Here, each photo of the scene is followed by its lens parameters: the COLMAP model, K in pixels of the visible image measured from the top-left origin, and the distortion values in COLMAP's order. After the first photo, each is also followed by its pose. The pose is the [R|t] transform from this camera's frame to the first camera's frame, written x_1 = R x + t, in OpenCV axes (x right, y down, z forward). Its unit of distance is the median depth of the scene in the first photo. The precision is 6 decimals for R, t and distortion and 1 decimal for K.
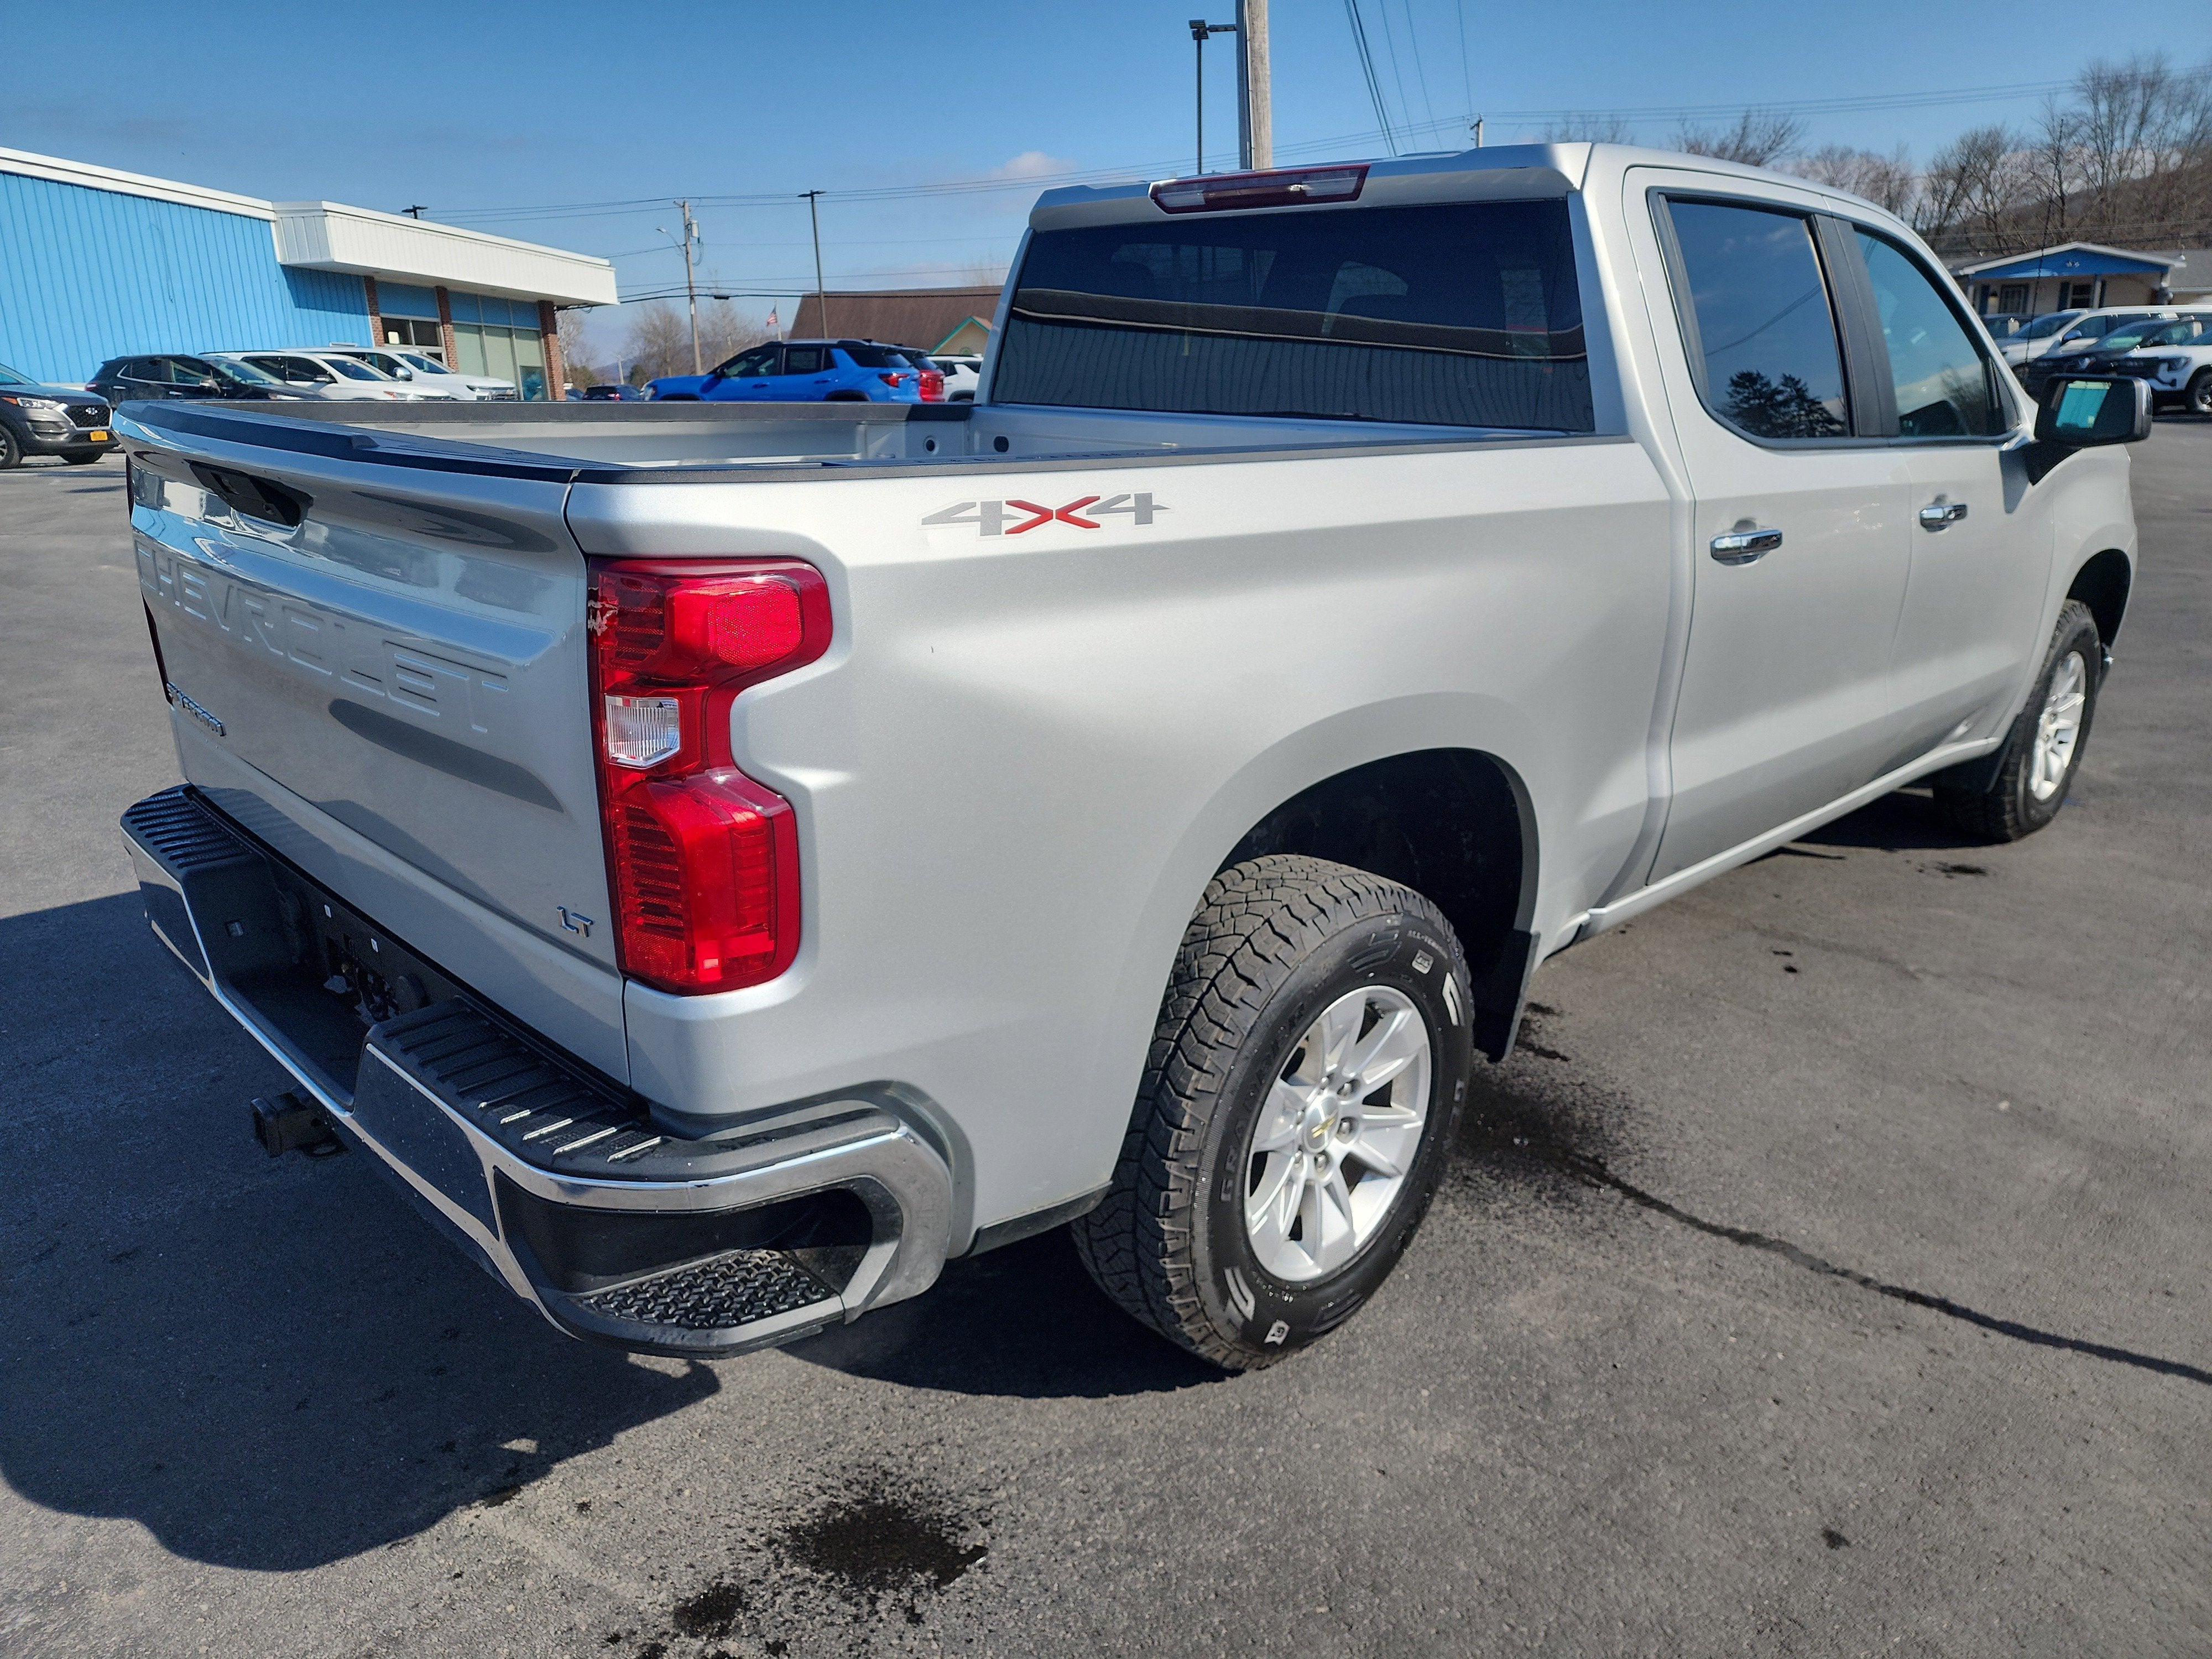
lens RADIAL K [[1484.1, 0, 1110.6], [0, 1484.1, 843.0], [0, 0, 1]] dist [0.061865, -0.053649]
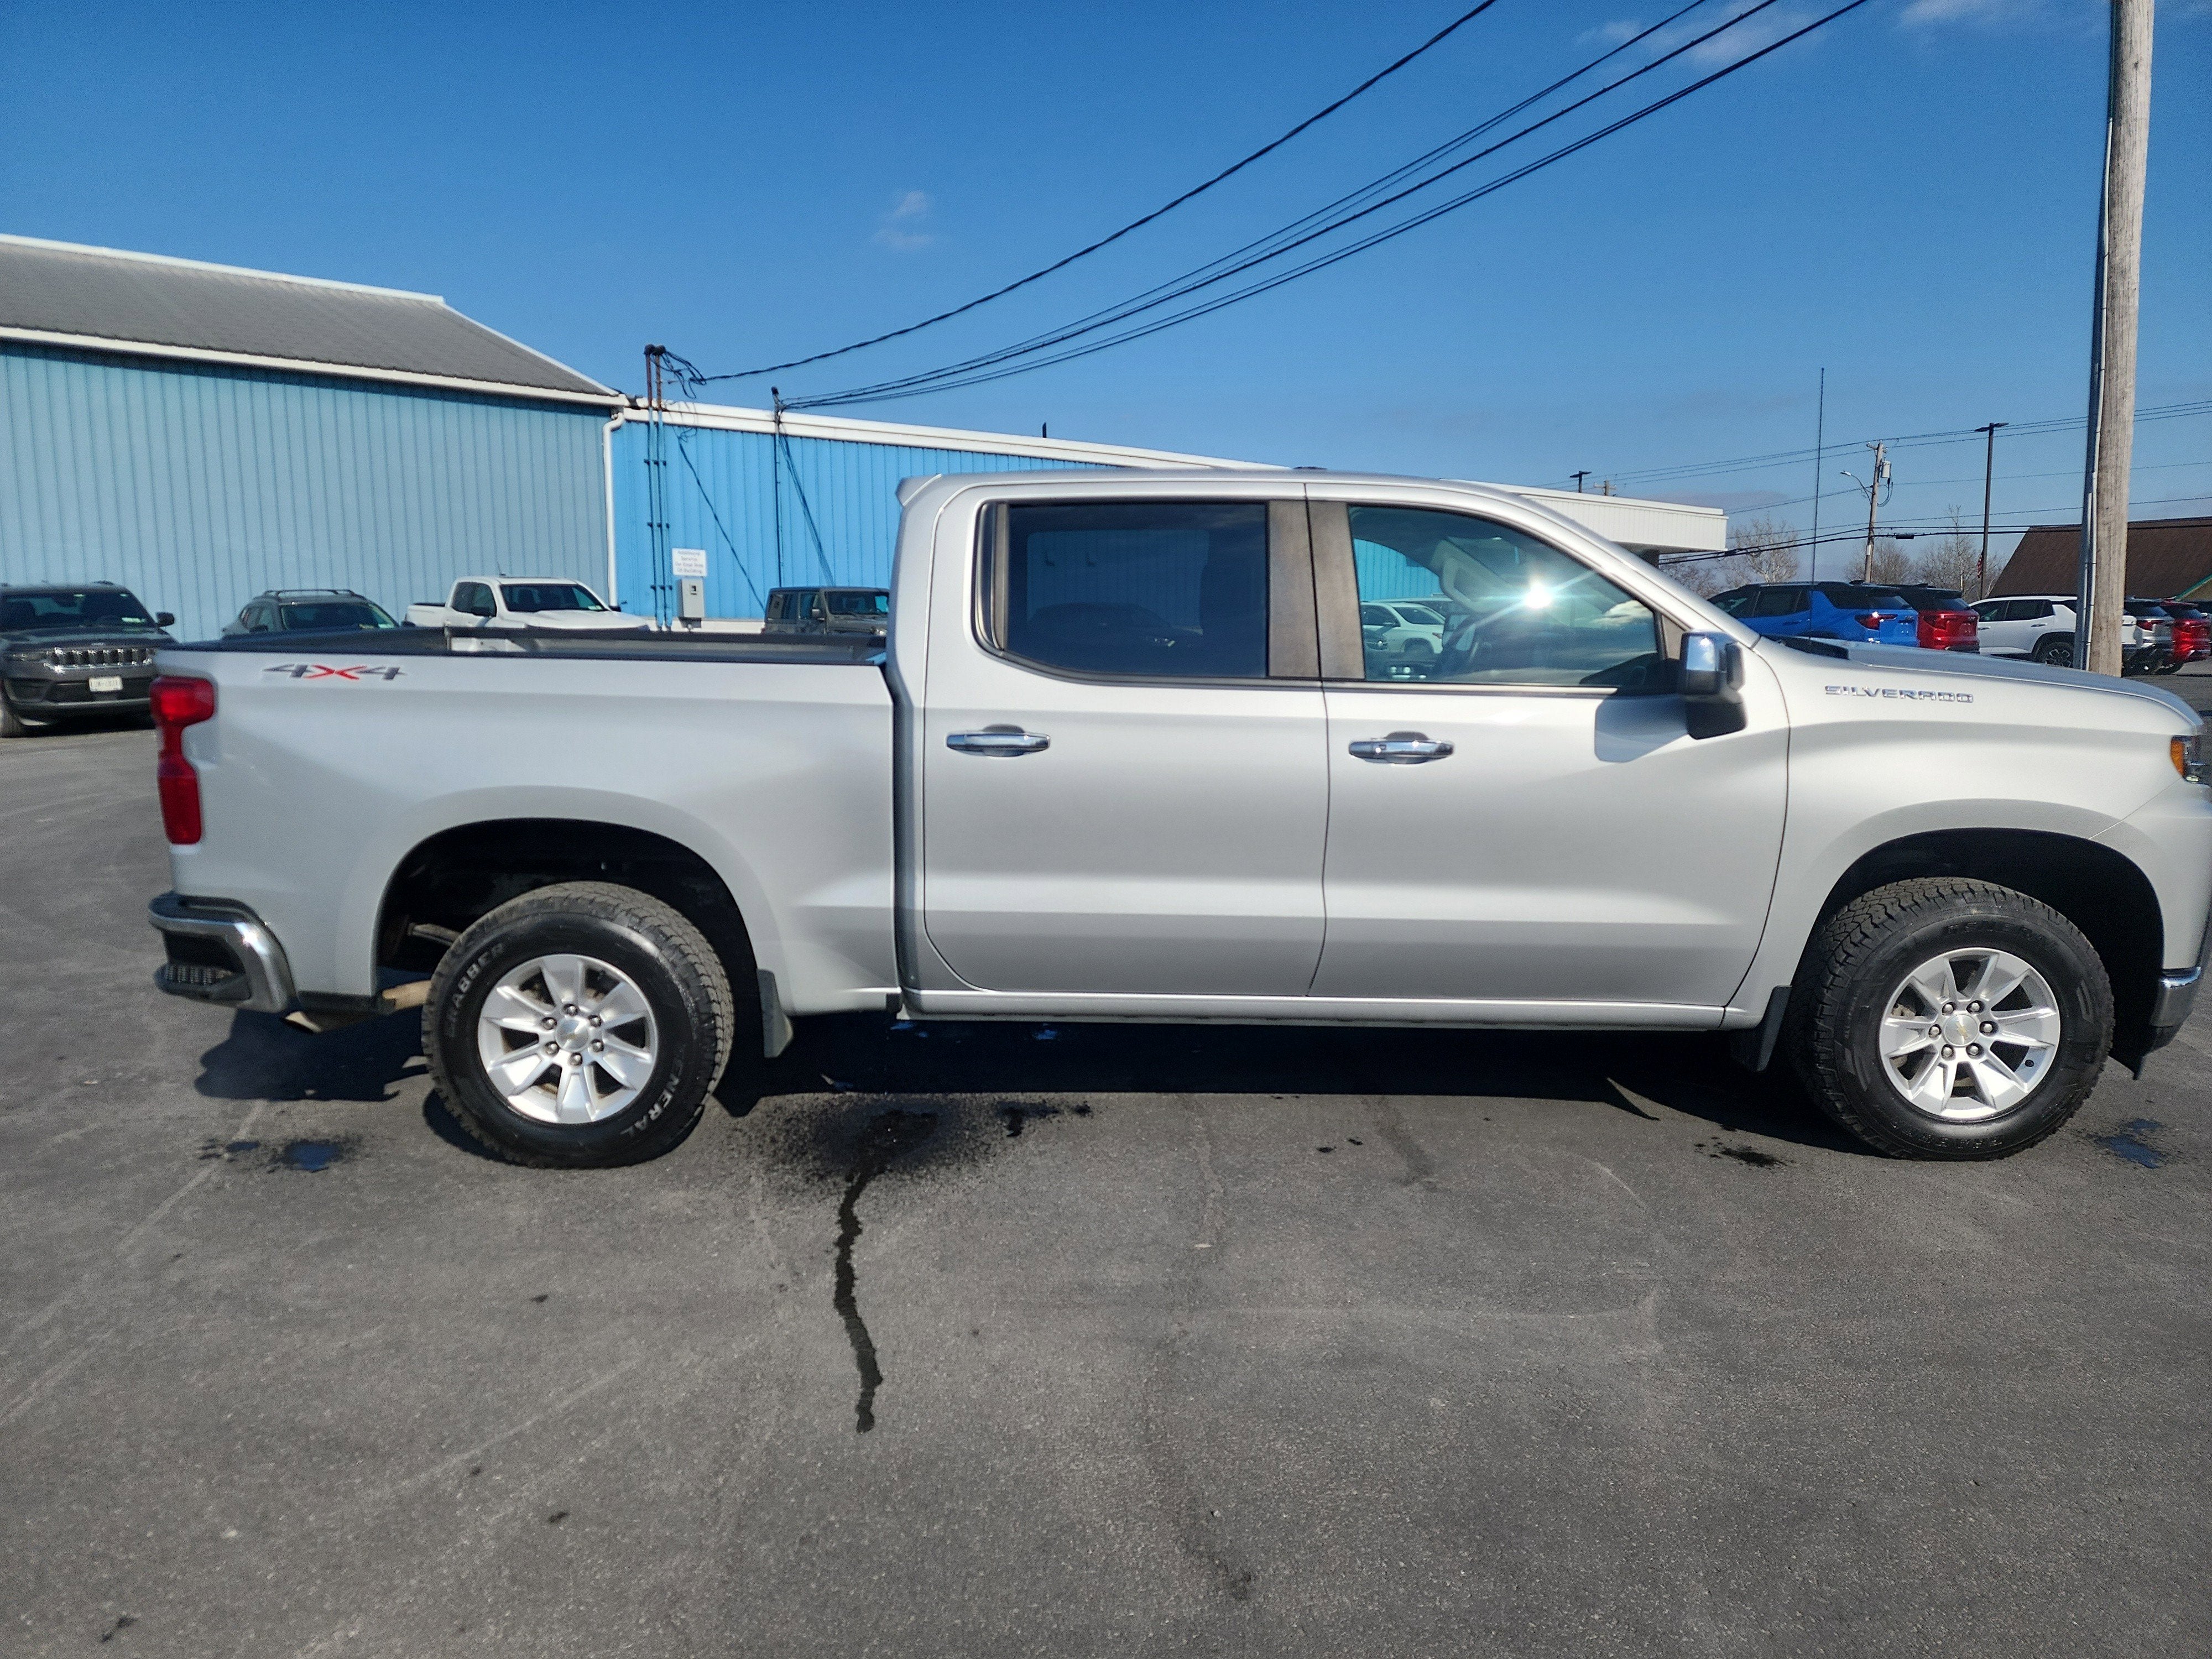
lens RADIAL K [[1486.5, 0, 1065.9], [0, 1486.5, 824.5], [0, 0, 1]] dist [0.088809, -0.055290]
pose [[0.716051, 0.102517, -0.690479, 0.125300], [-0.214814, 0.973517, -0.078229, -0.002494], [0.664173, 0.204341, 0.719110, 0.005175]]
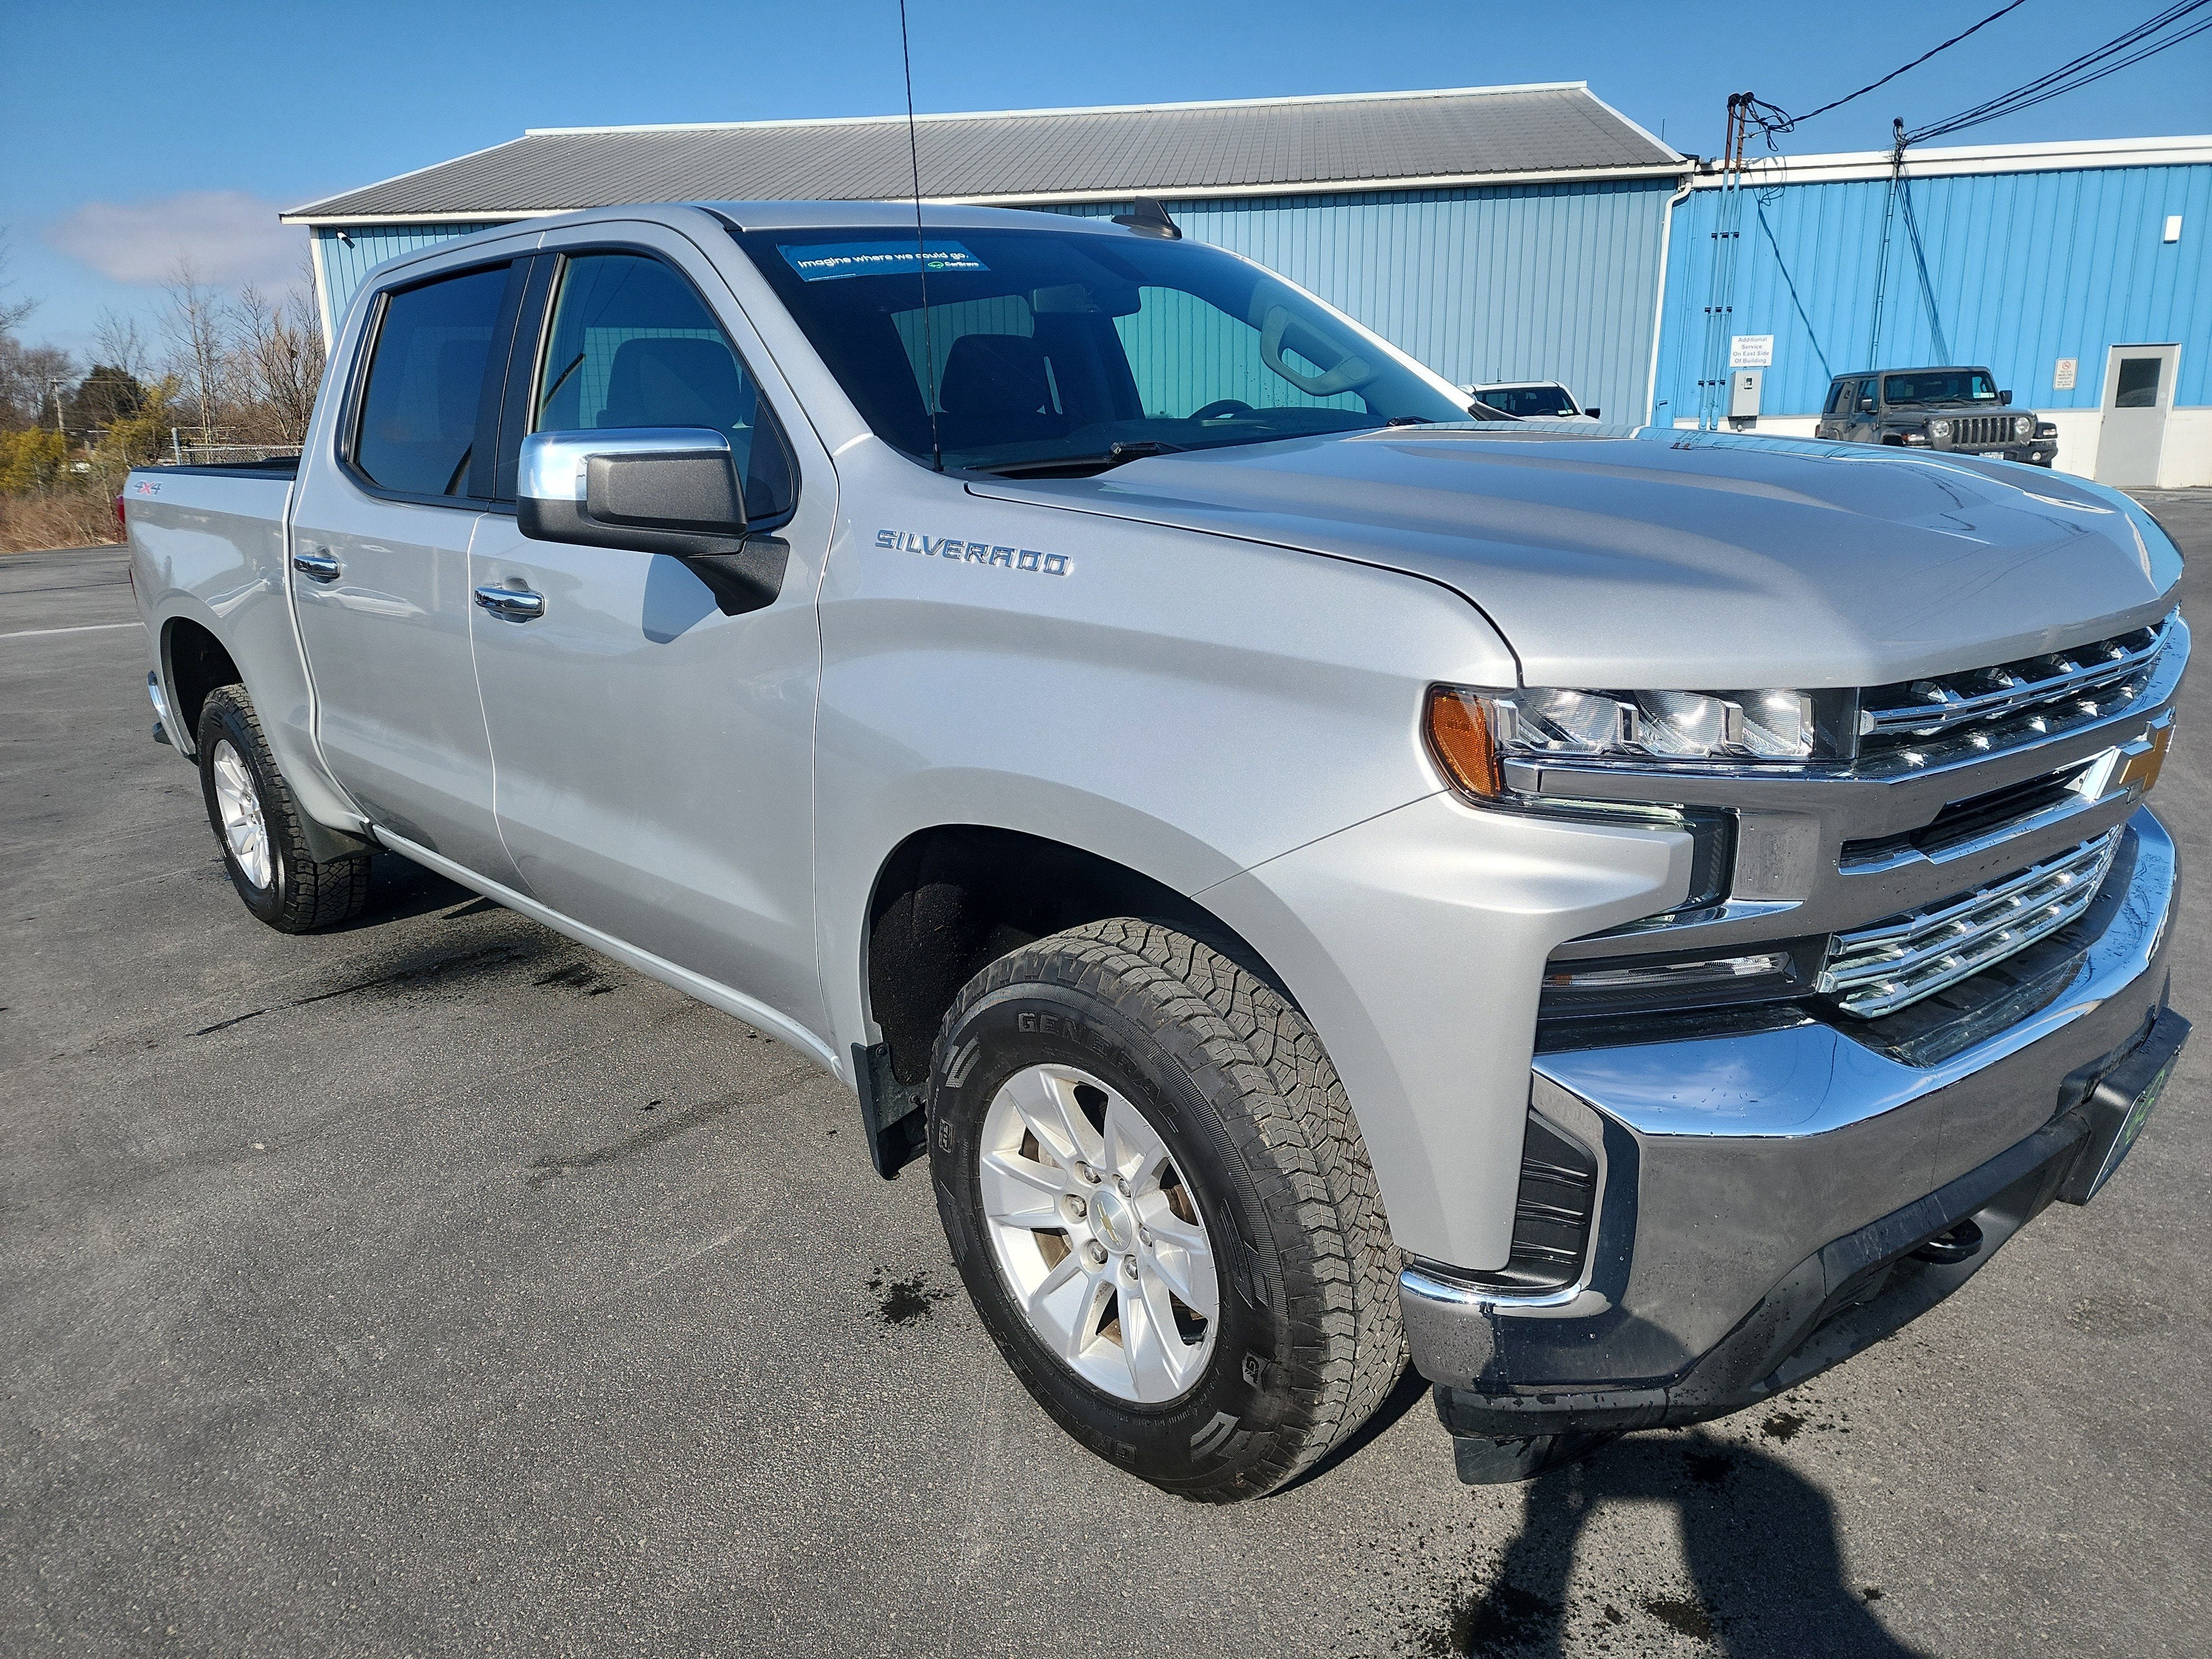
lens RADIAL K [[1484.1, 0, 1110.6], [0, 1484.1, 843.0], [0, 0, 1]] dist [0.061865, -0.053649]
pose [[-0.008085, 0.266304, -0.963855, 0.150462], [-0.274088, 0.926382, 0.258250, -0.043651], [0.961671, 0.266269, 0.065501, 0.142308]]
